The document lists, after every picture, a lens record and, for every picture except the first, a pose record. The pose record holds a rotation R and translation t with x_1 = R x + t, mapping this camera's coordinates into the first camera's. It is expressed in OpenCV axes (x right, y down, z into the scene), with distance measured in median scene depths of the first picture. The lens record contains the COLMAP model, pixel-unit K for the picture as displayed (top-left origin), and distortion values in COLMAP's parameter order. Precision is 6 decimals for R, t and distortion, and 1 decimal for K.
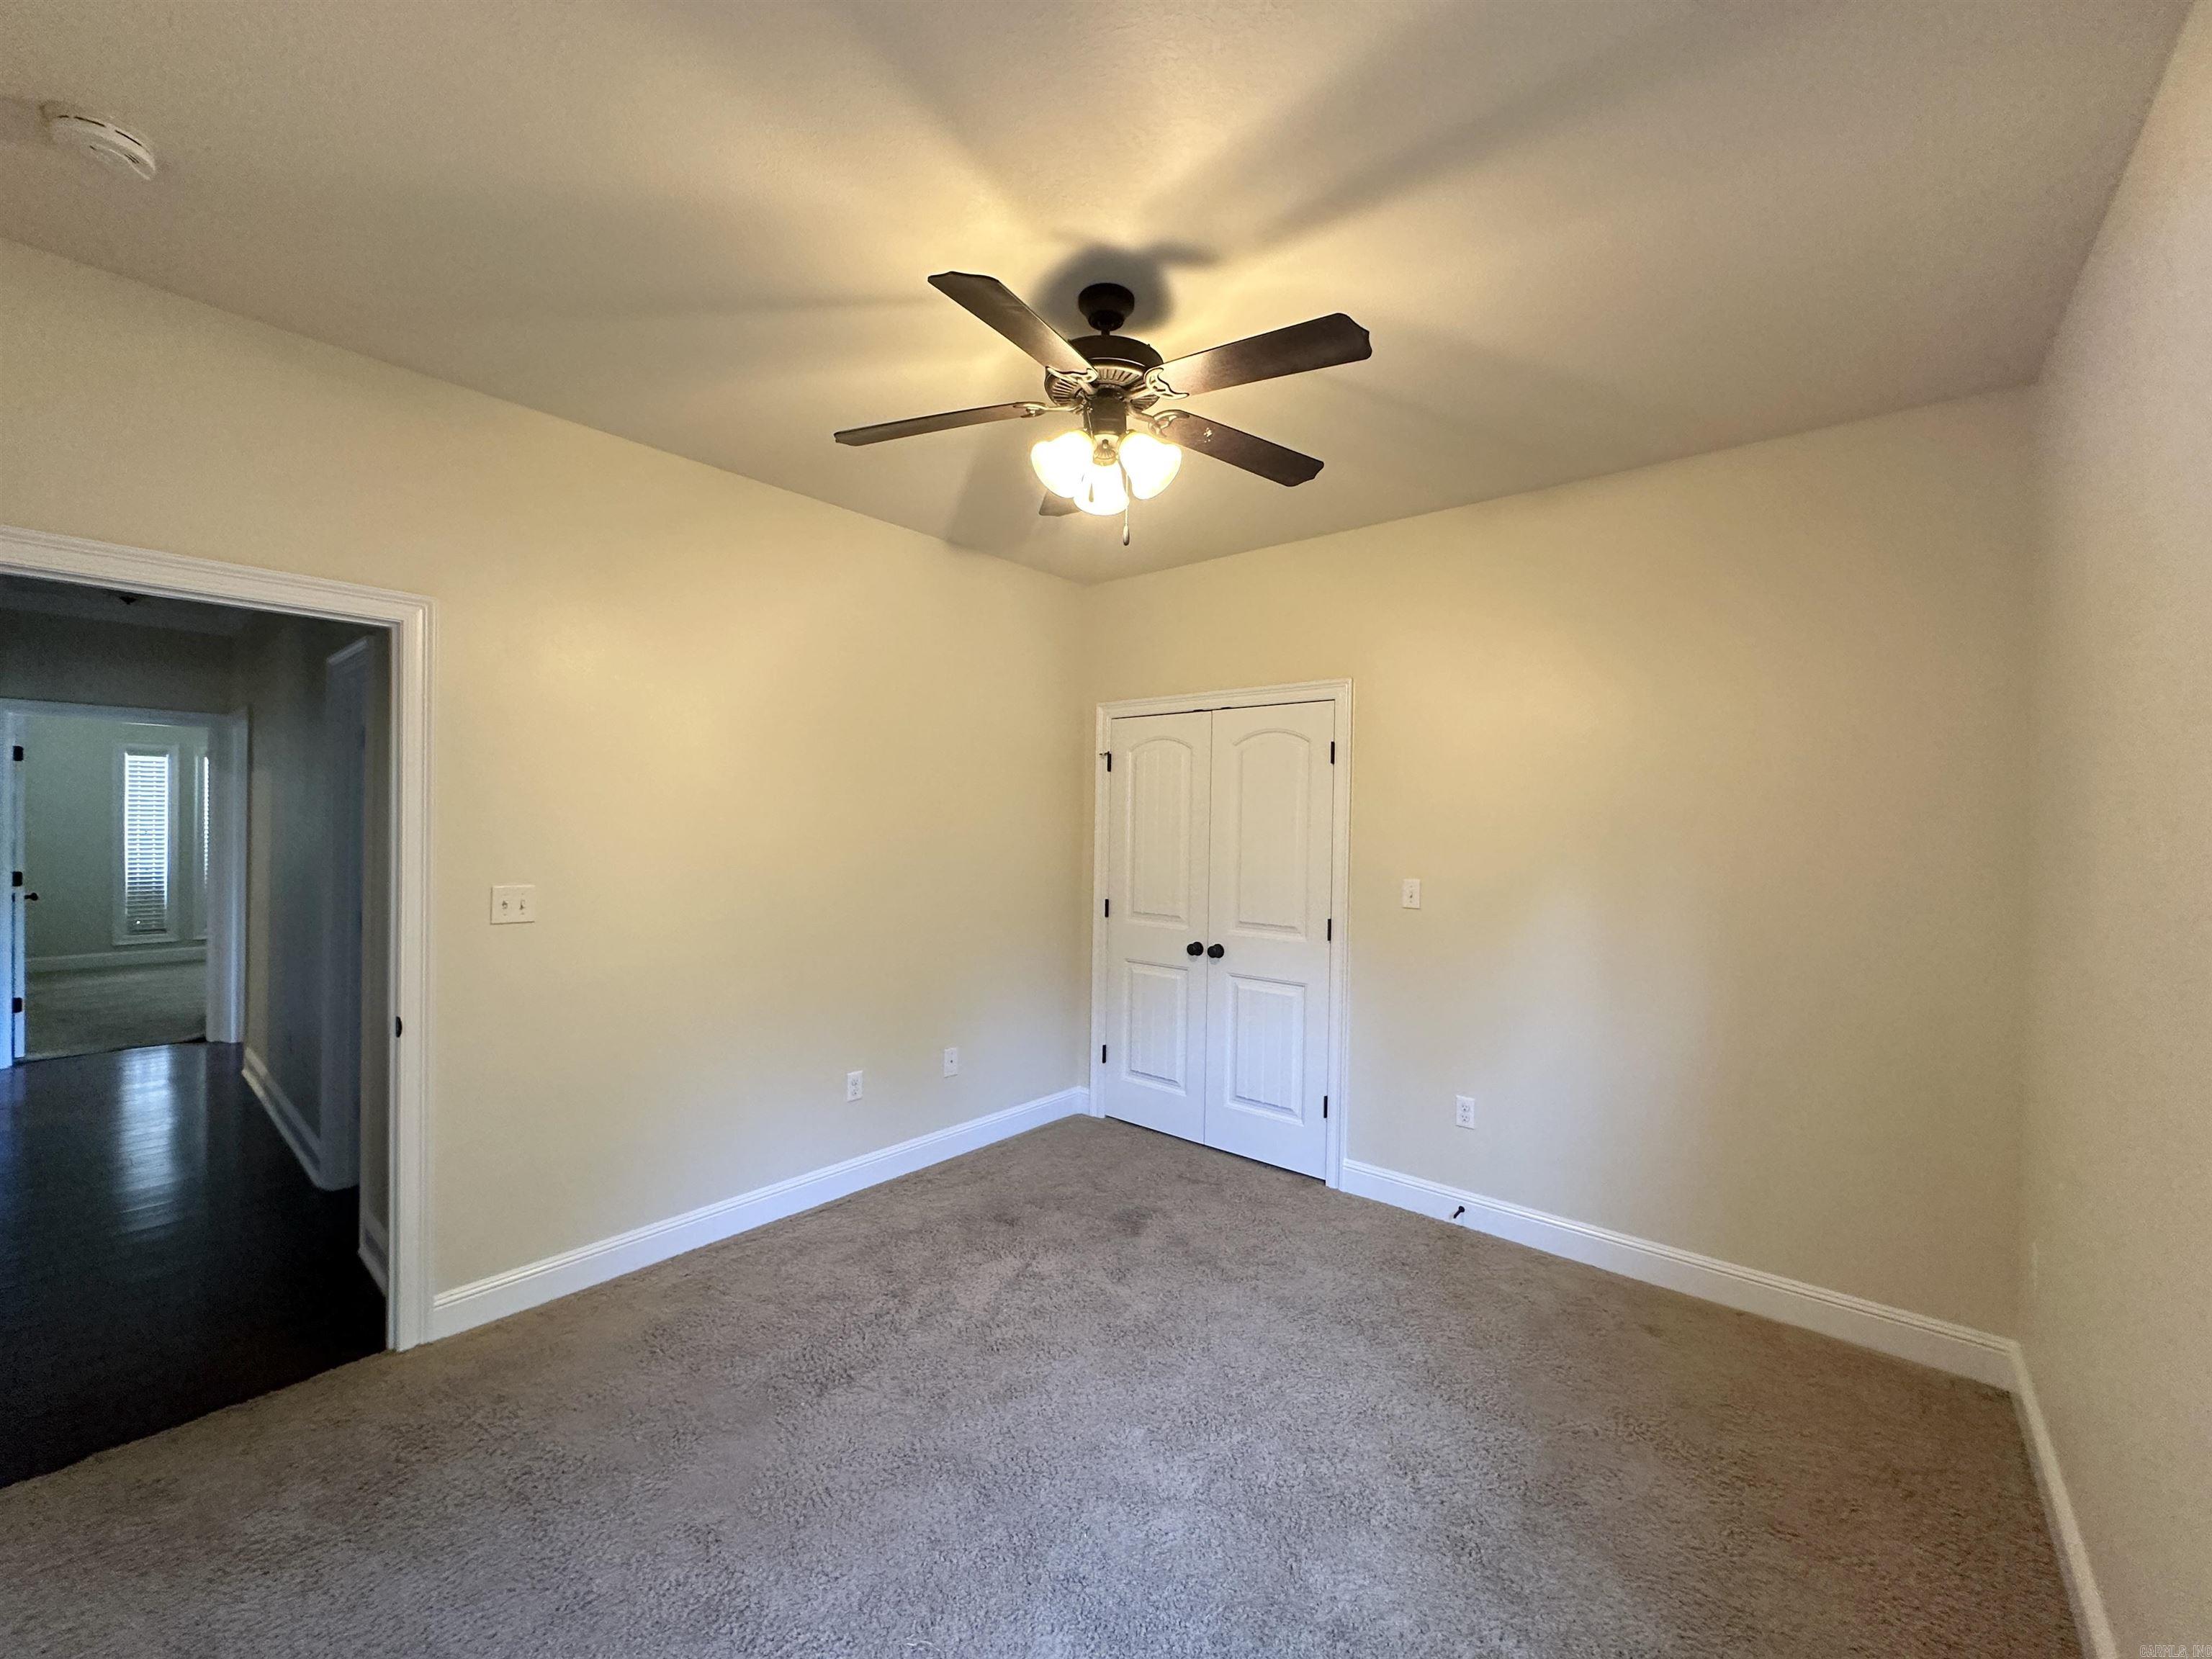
lens RADIAL K [[885.0, 0, 1106.0], [0, 885.0, 829.5], [0, 0, 1]] dist [-0.002563, 0.000717]
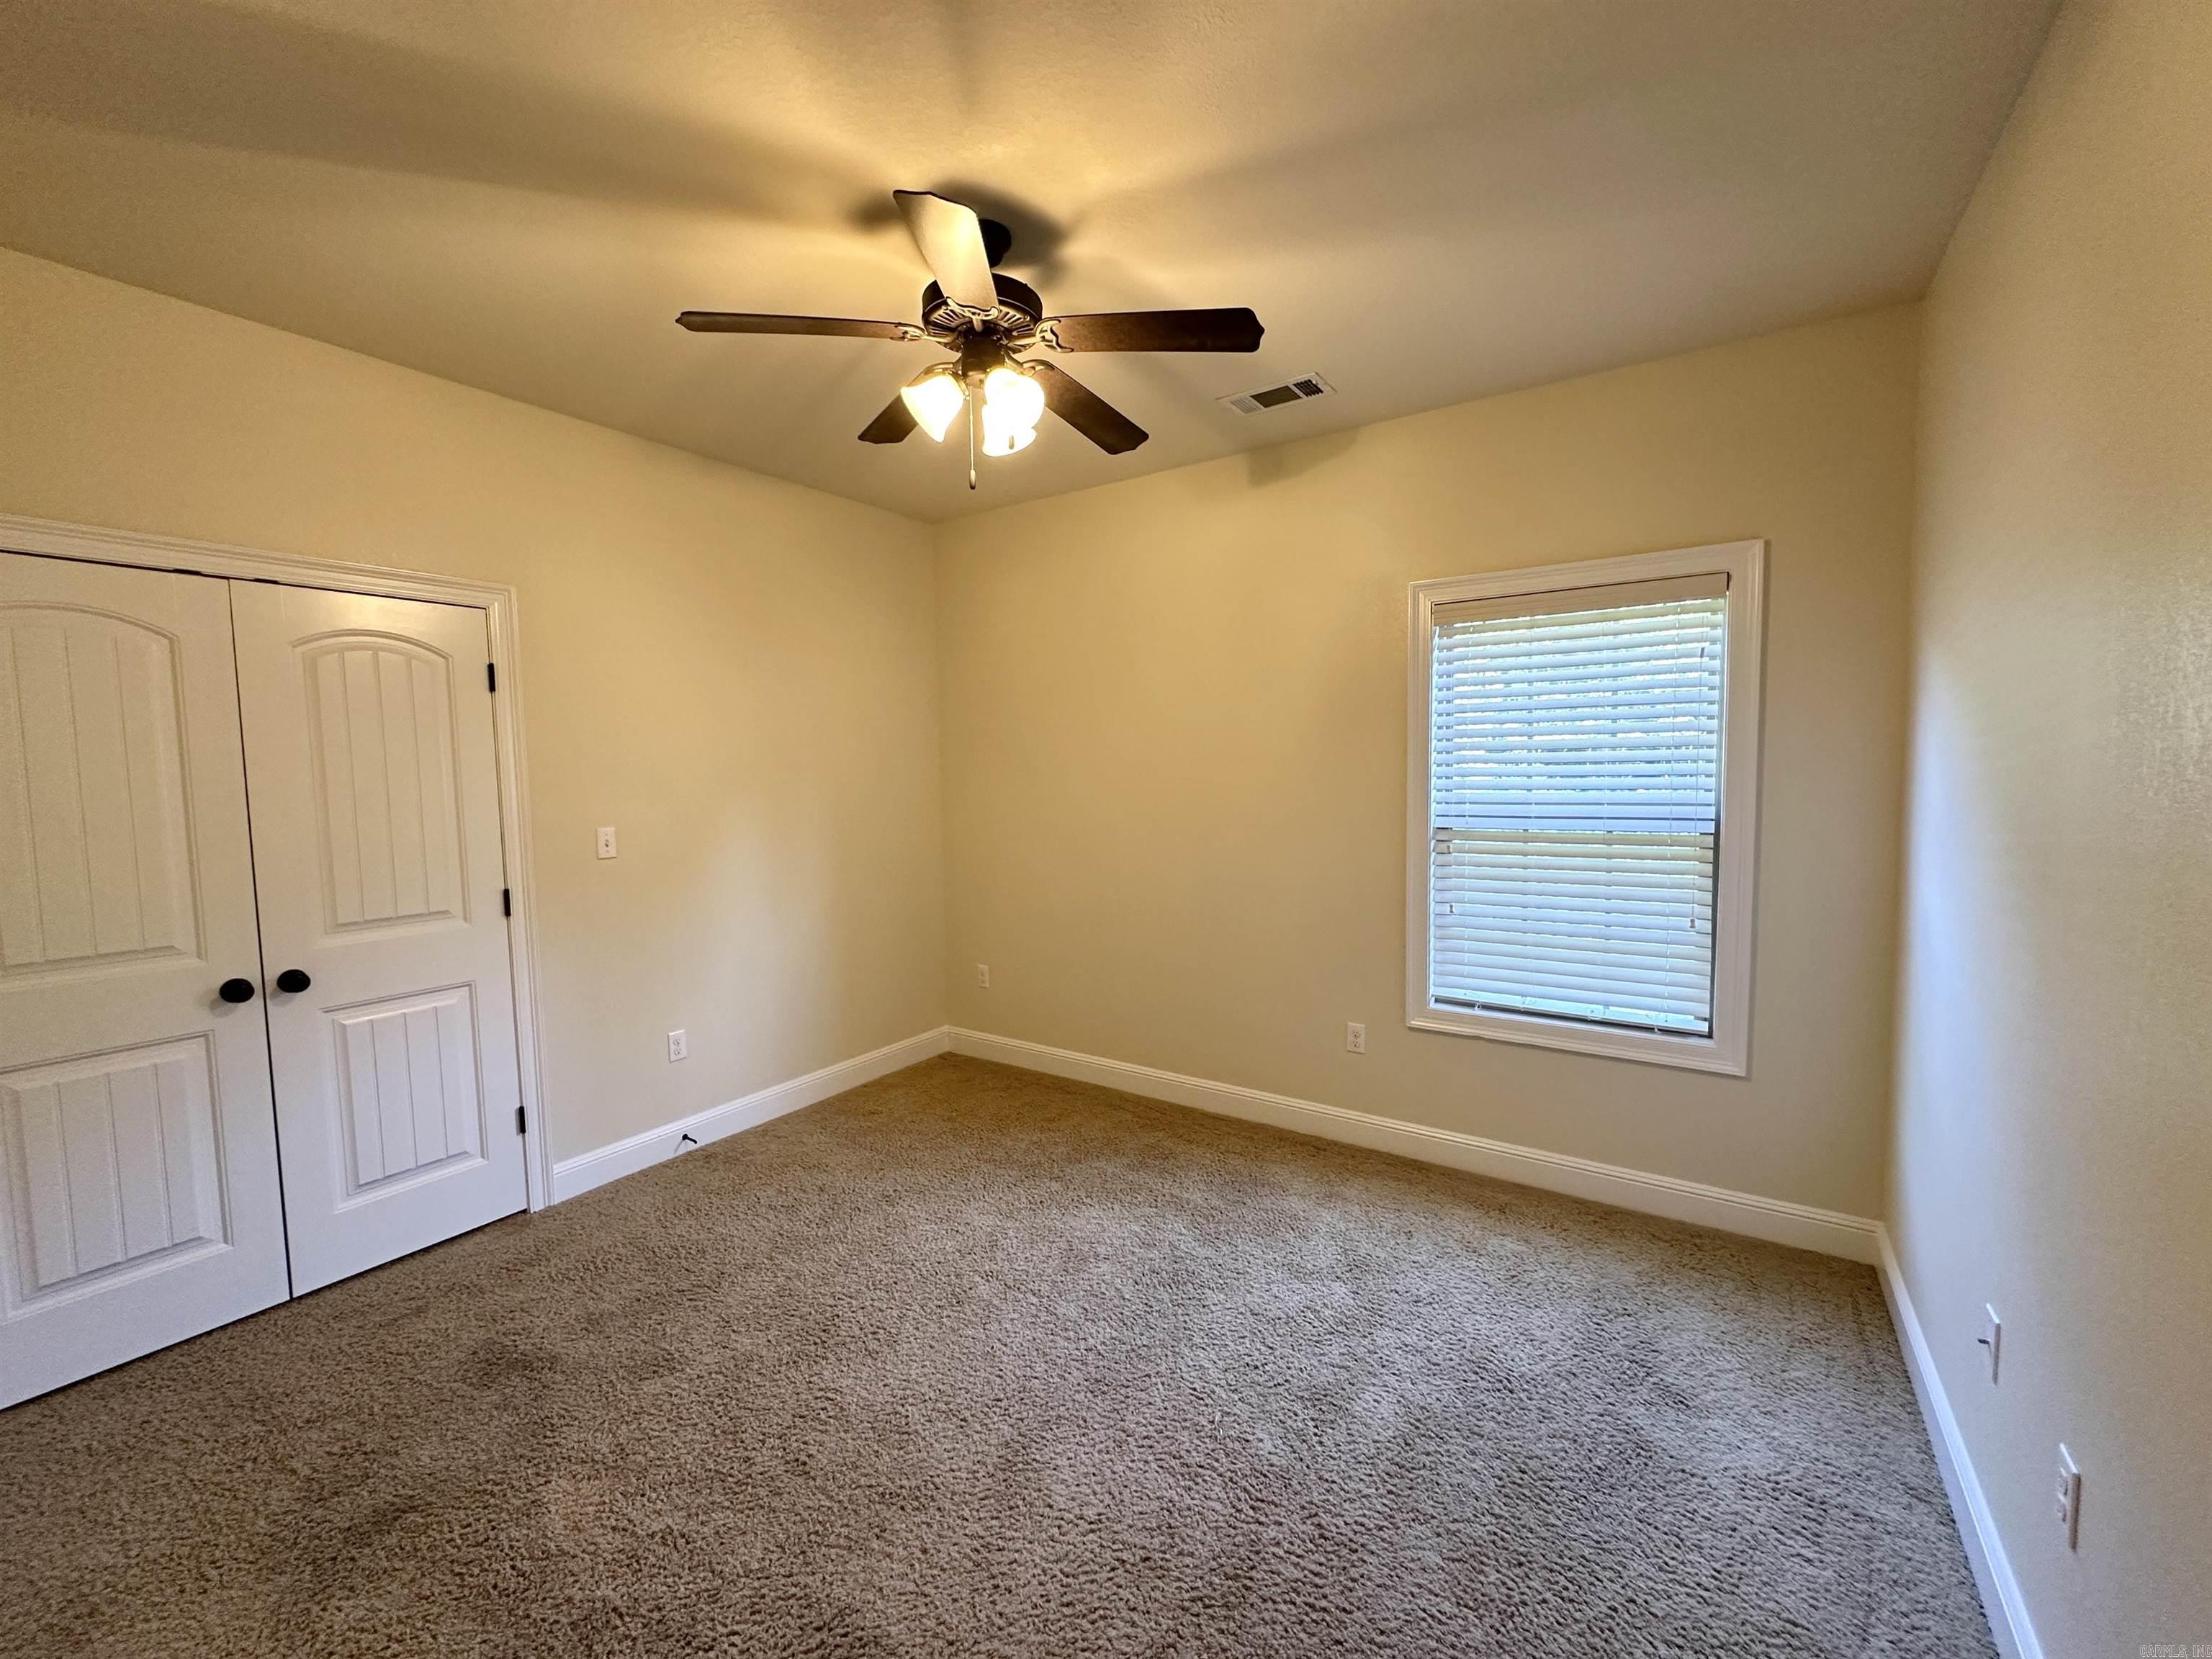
lens RADIAL K [[885.0, 0, 1106.0], [0, 885.0, 829.5], [0, 0, 1]] dist [-0.002563, 0.000717]
pose [[-0.102699, -0.086665, 0.990930, -0.635276], [0.026581, 0.995603, 0.089828, -0.009500], [-0.994357, 0.035565, -0.099944, 0.590359]]
